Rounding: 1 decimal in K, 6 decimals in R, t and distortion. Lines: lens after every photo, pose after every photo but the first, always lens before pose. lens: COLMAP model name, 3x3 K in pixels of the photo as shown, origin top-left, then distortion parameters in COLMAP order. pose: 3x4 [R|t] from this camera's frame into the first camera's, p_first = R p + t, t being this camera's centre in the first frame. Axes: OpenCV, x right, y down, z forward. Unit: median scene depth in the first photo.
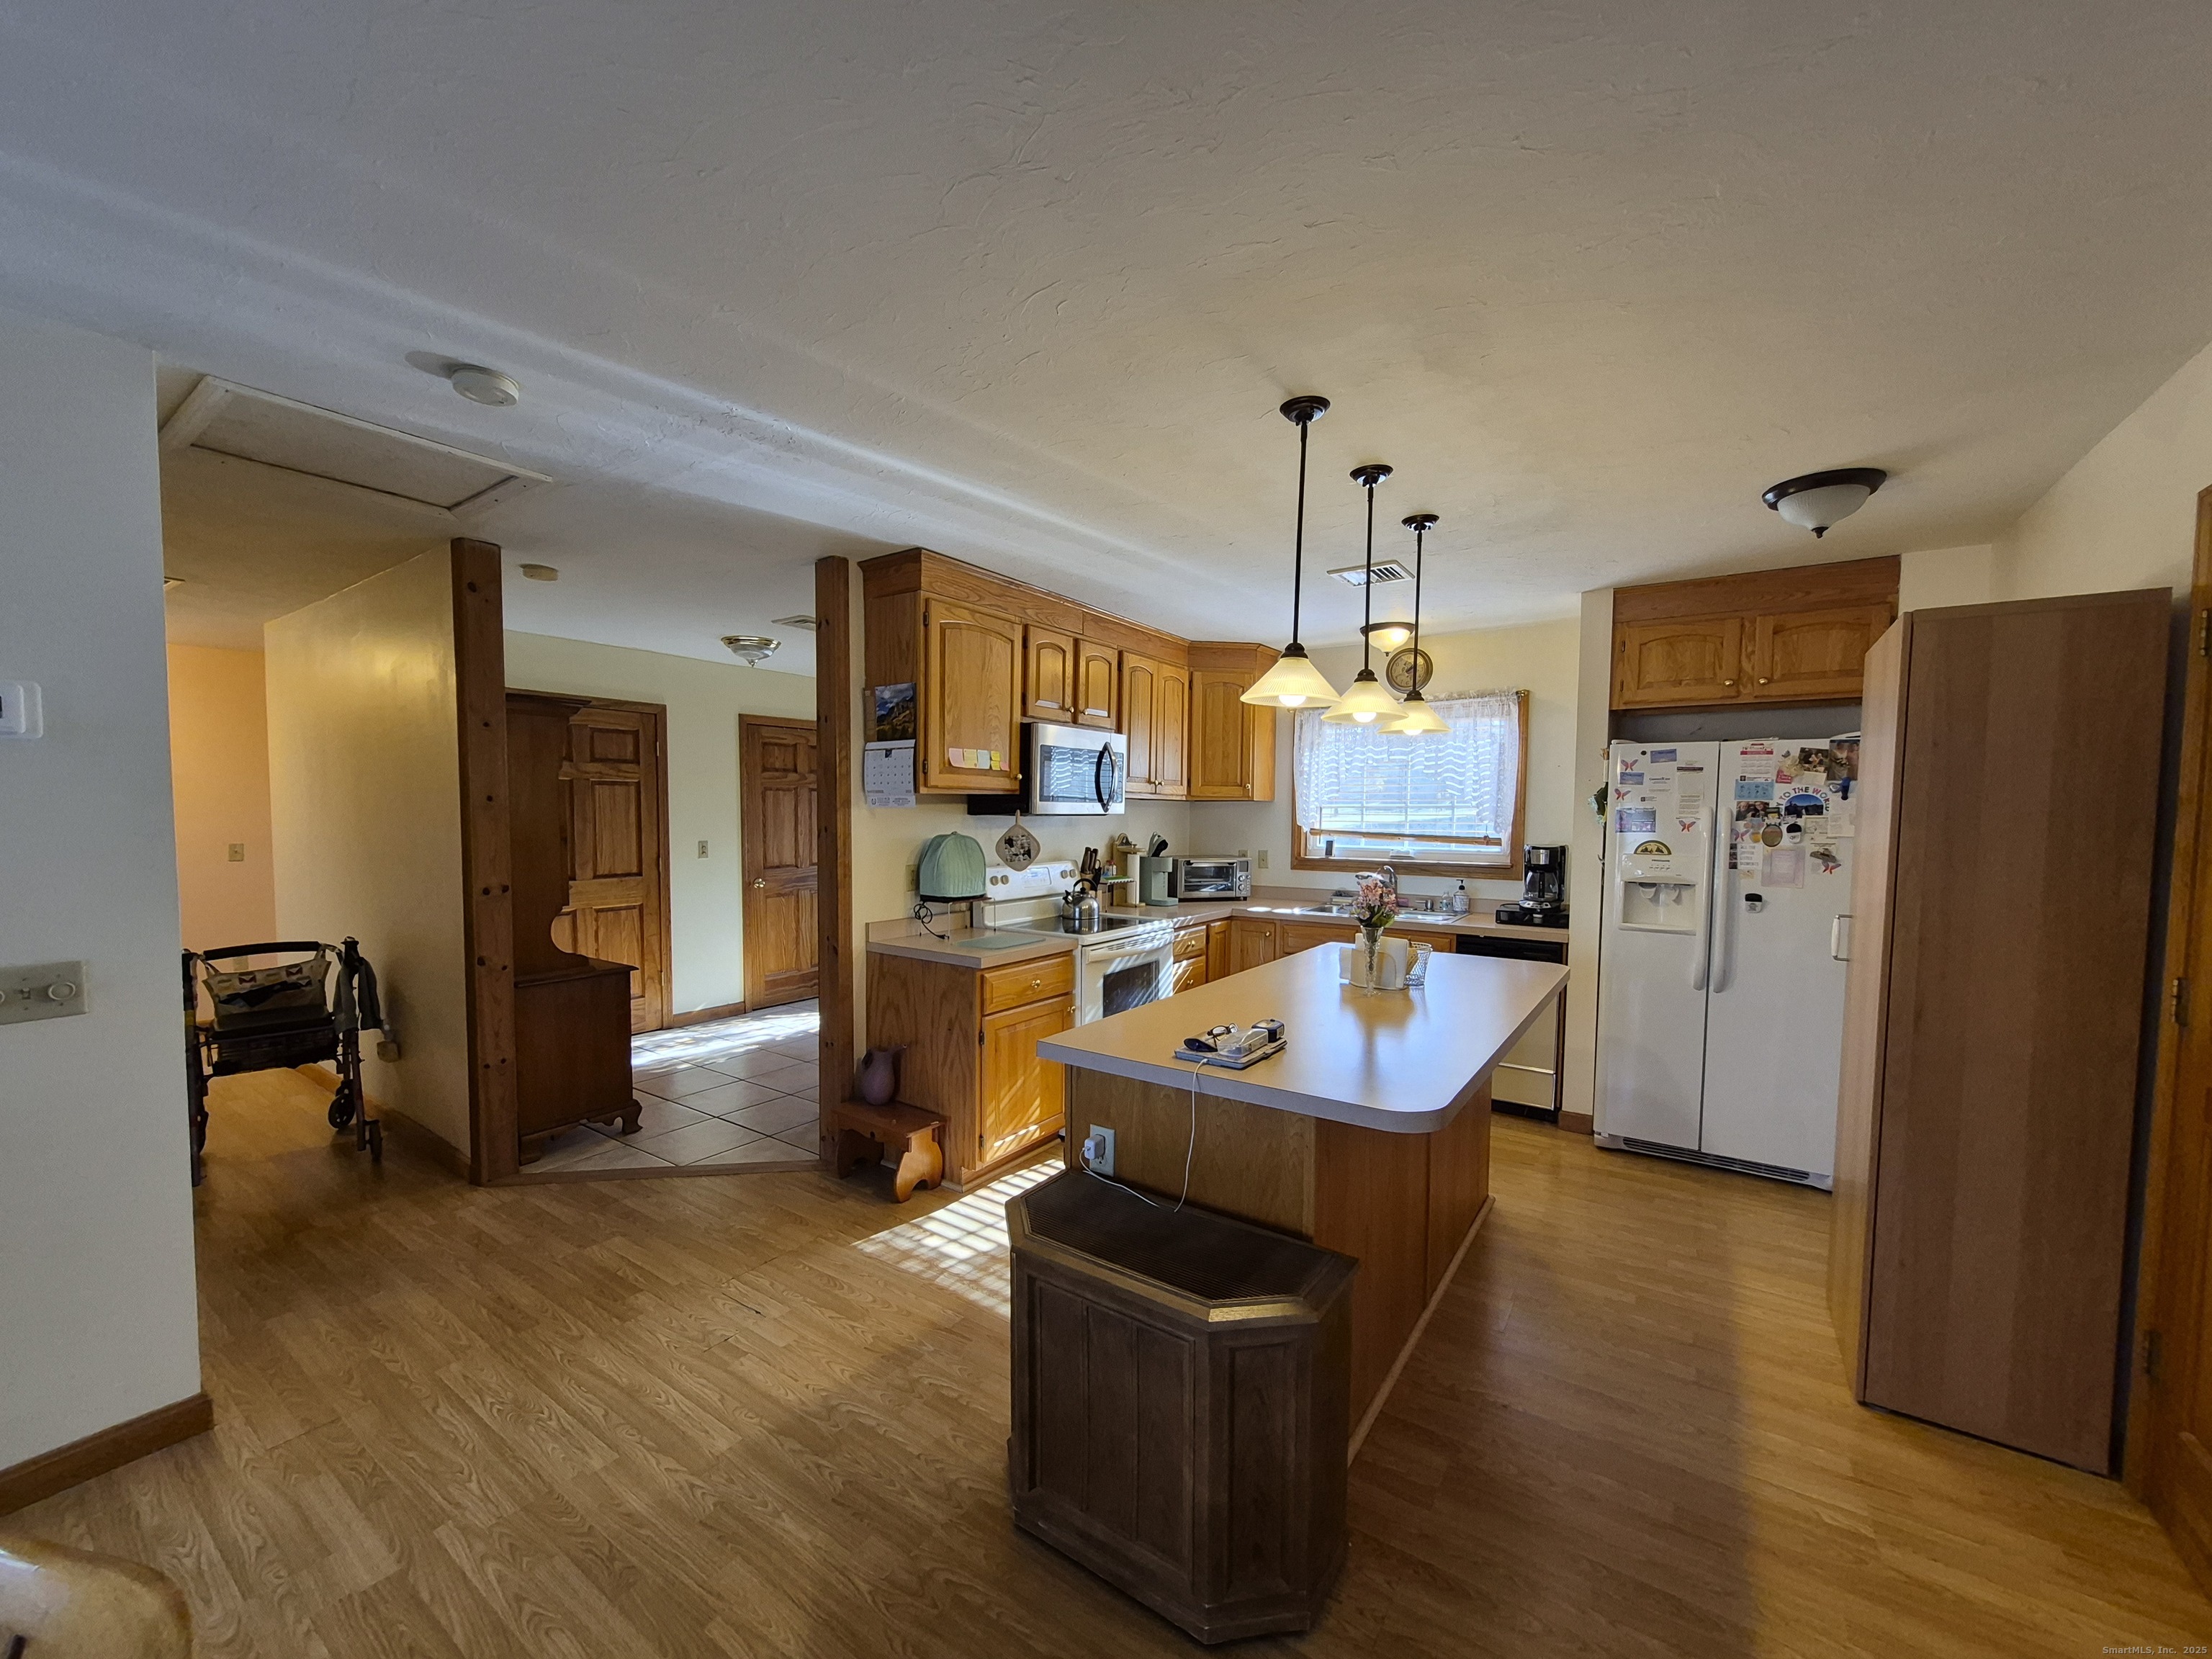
lens RADIAL K [[866.3, 0, 1098.9], [0, 866.3, 845.9], [0, 0, 1]] dist [0.003442, -0.001221]
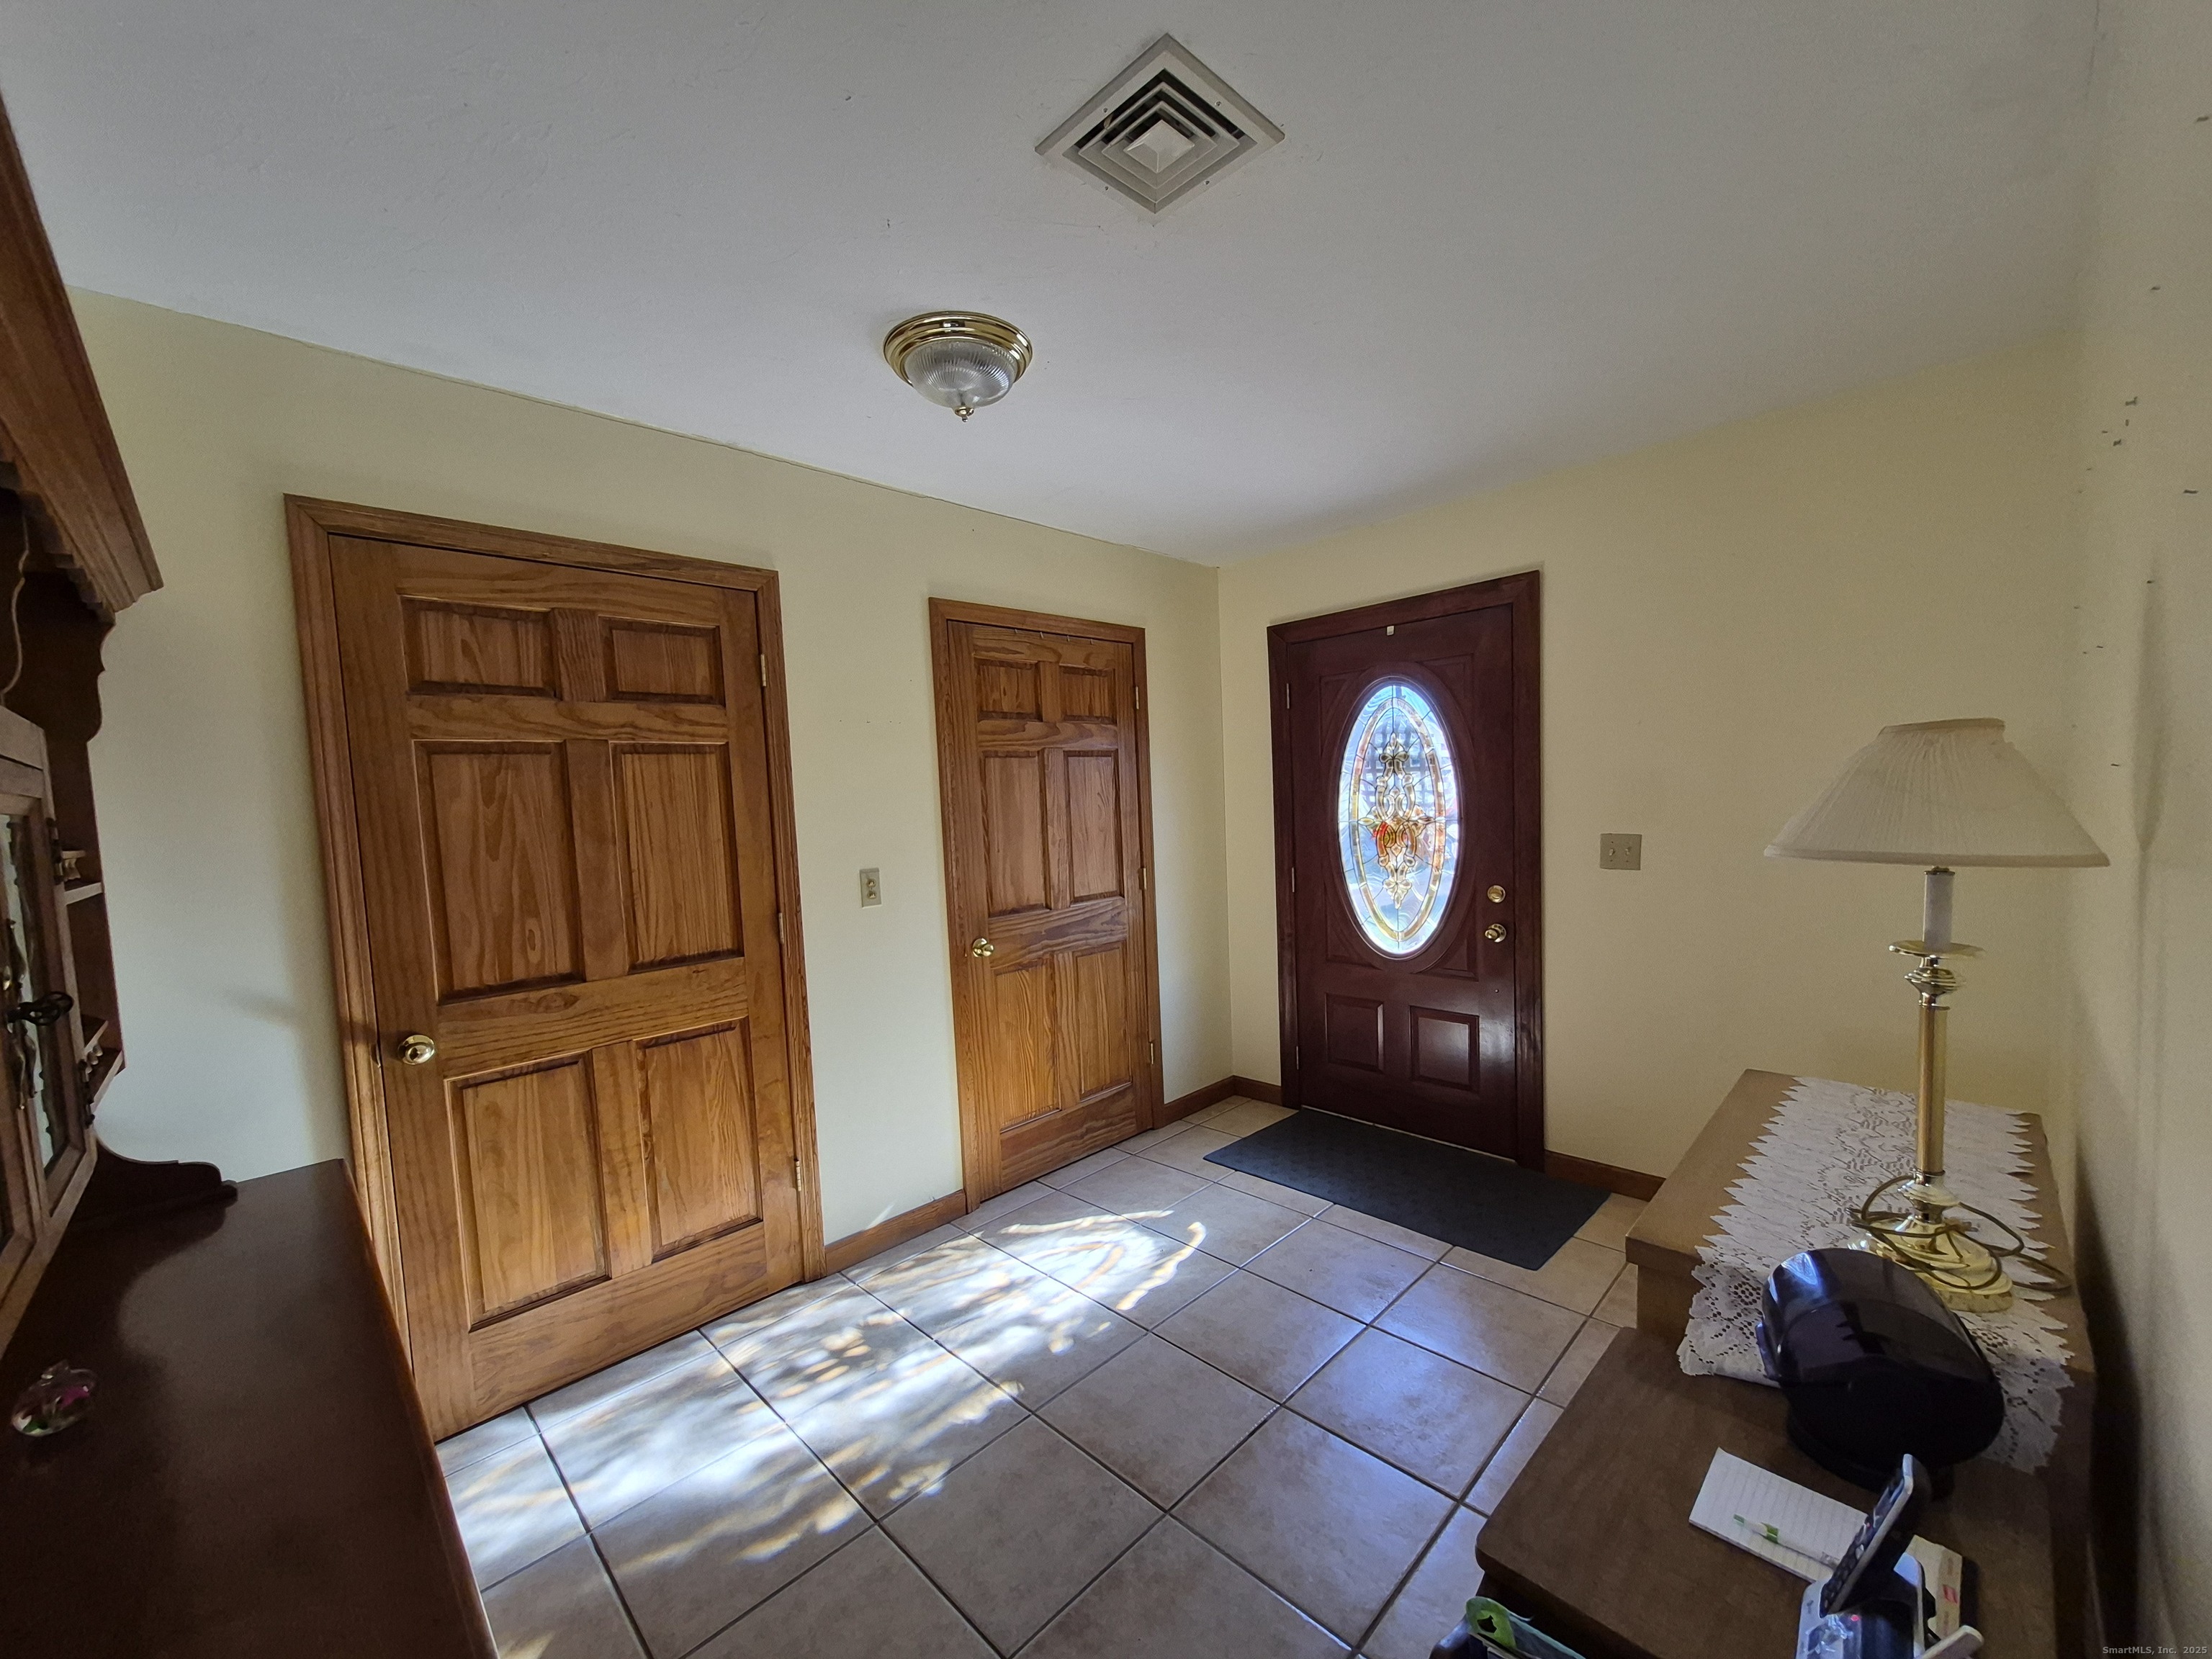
lens RADIAL K [[866.3, 0, 1109.9], [0, 866.3, 839.7], [0, 0, 1]] dist [0.003442, -0.001221]
pose [[0.983642, -0.038809, -0.175905, -0.255973], [0.041051, 0.999115, 0.009124, -0.021238], [0.175395, -0.016195, 0.984365, 0.585666]]
